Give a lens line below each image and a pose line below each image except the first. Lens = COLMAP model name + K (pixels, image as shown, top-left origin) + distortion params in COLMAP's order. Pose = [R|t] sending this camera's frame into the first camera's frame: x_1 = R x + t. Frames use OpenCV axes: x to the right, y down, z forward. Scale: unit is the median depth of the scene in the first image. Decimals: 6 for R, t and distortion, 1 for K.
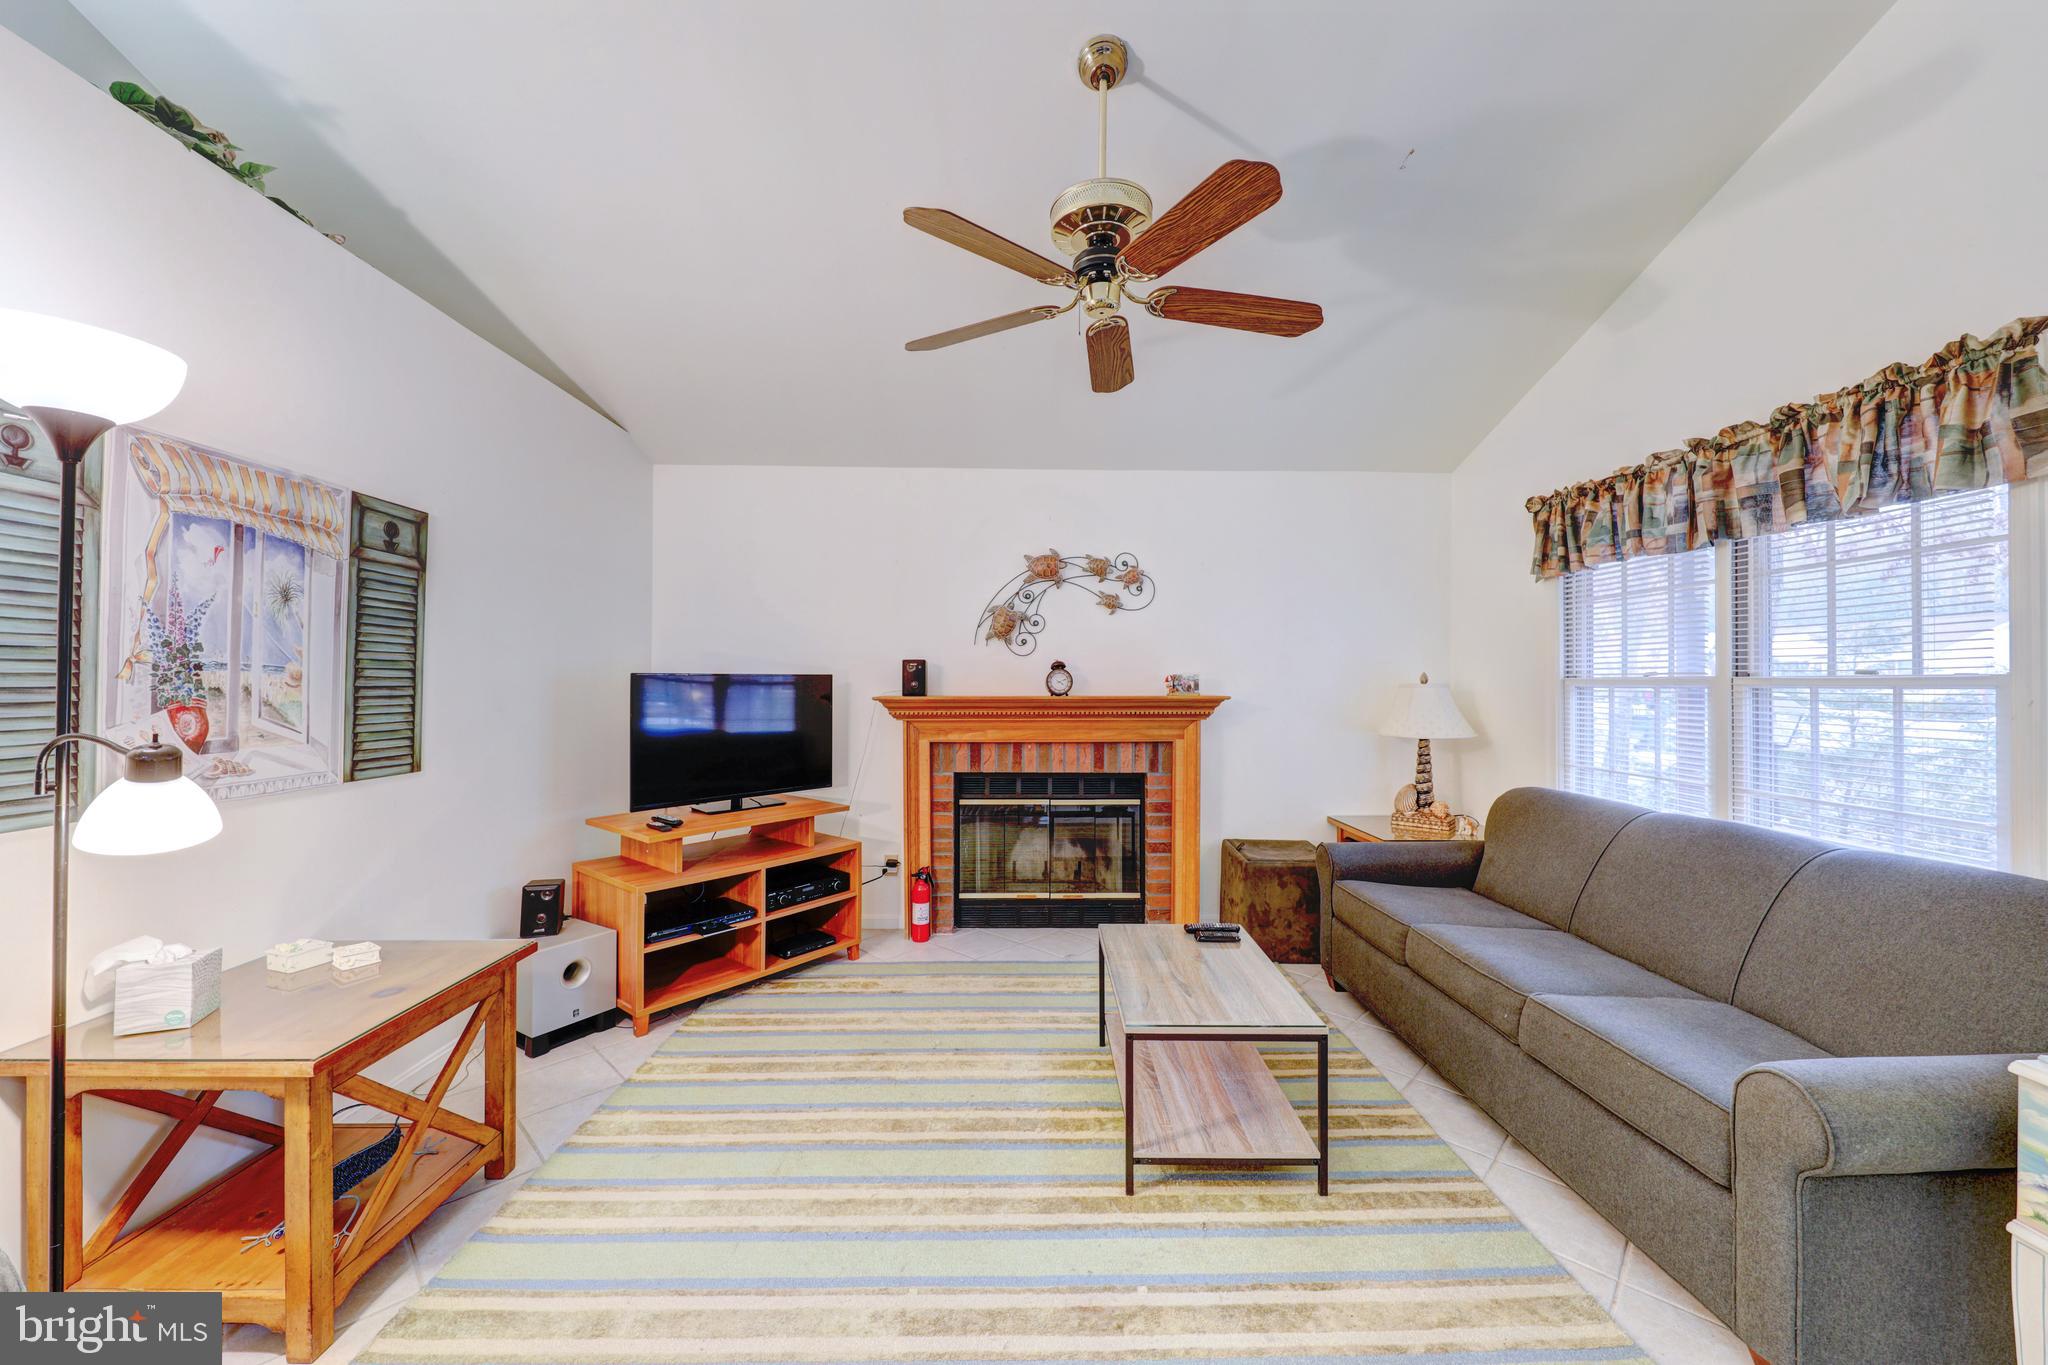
lens RADIAL K [[751.9, 0, 1030.8], [0, 751.9, 675.1], [0, 0, 1]] dist [0.004781, -0.004063]
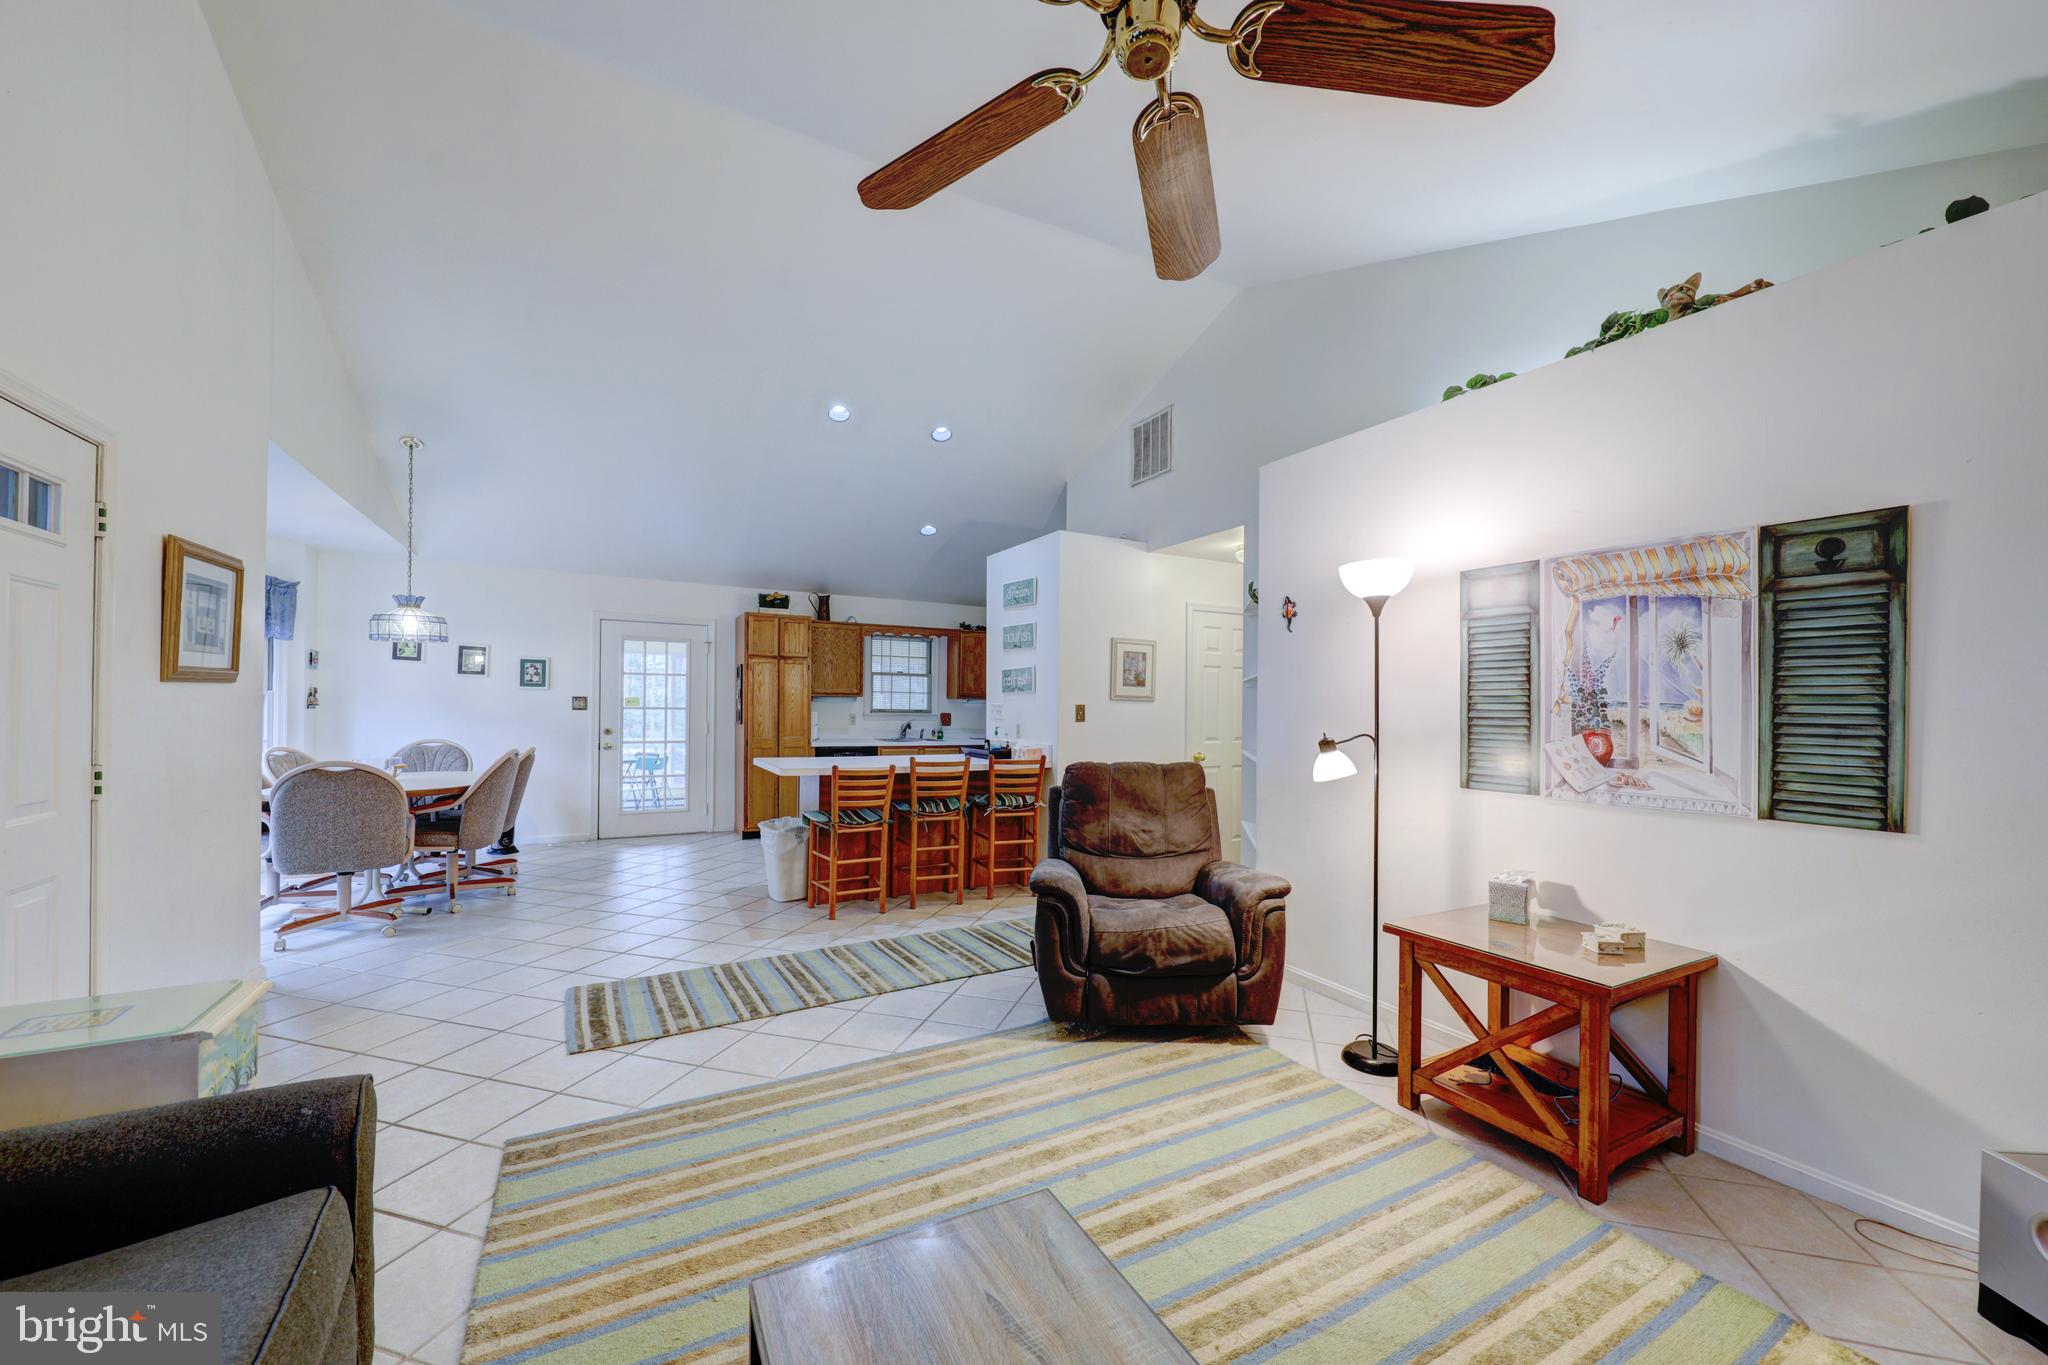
lens RADIAL K [[751.9, 0, 1026.4], [0, 751.9, 716.7], [0, 0, 1]] dist [0.004781, -0.004063]
pose [[-0.883015, -0.009274, -0.469253, 0.382783], [-0.012812, 0.999908, 0.004347, 0.013763], [0.469170, 0.009851, -0.883053, 1.288492]]
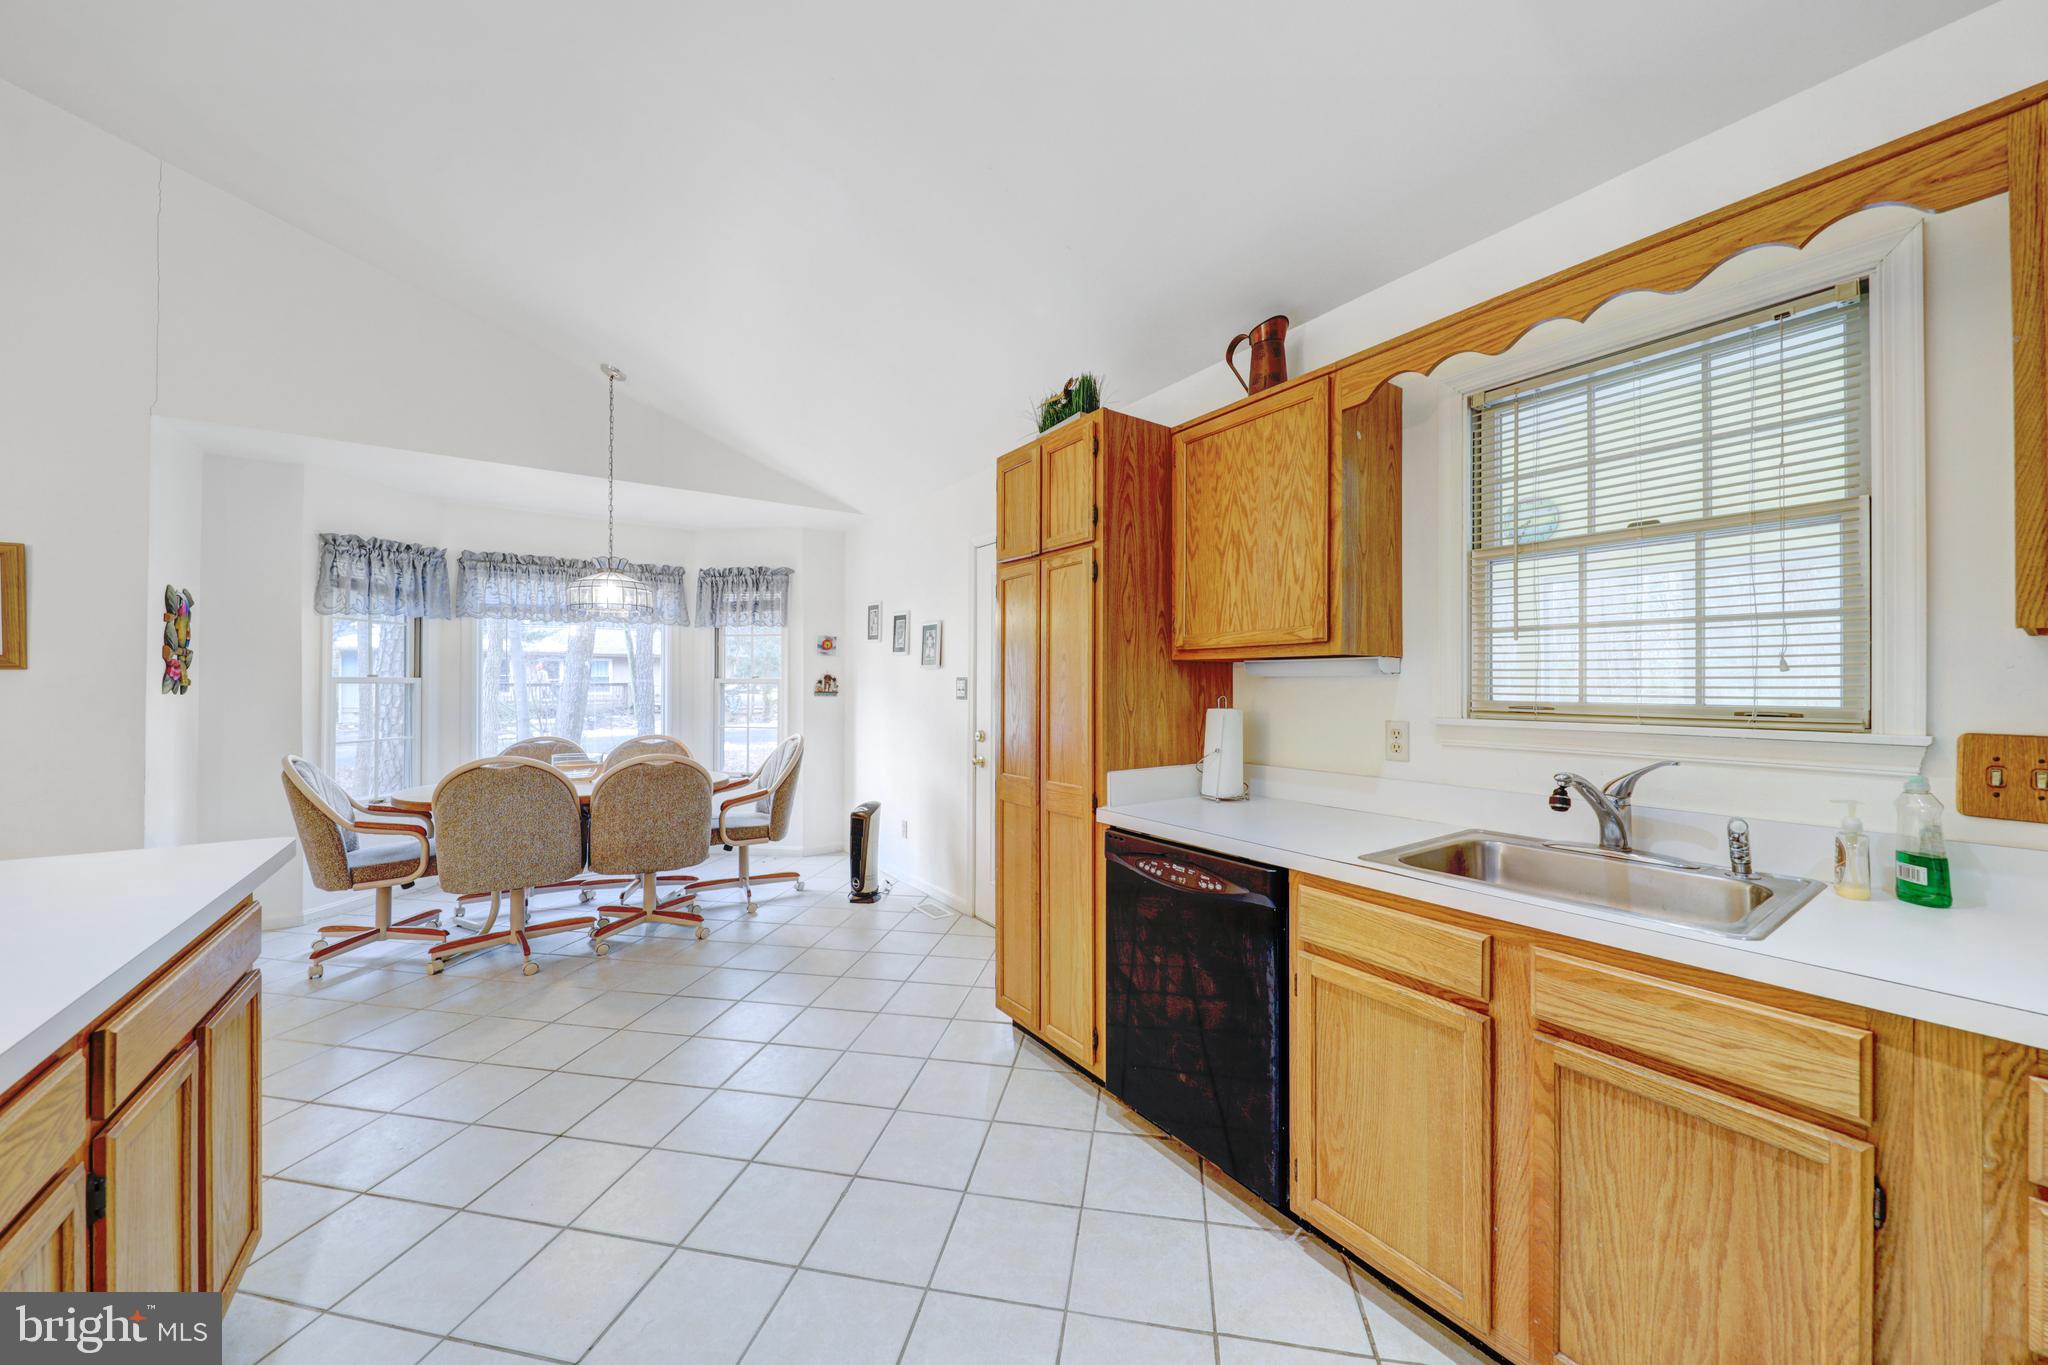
lens RADIAL K [[732.1, 0, 1042.7], [0, 732.1, 679.7], [0, 0, 1]] dist [-0.003622, -0.000194]
pose [[-0.556093, 0.001229, 0.831119, -1.028840], [-0.010225, 0.999913, -0.008320, -0.011507], [-0.831057, -0.013125, -0.556032, -1.267089]]
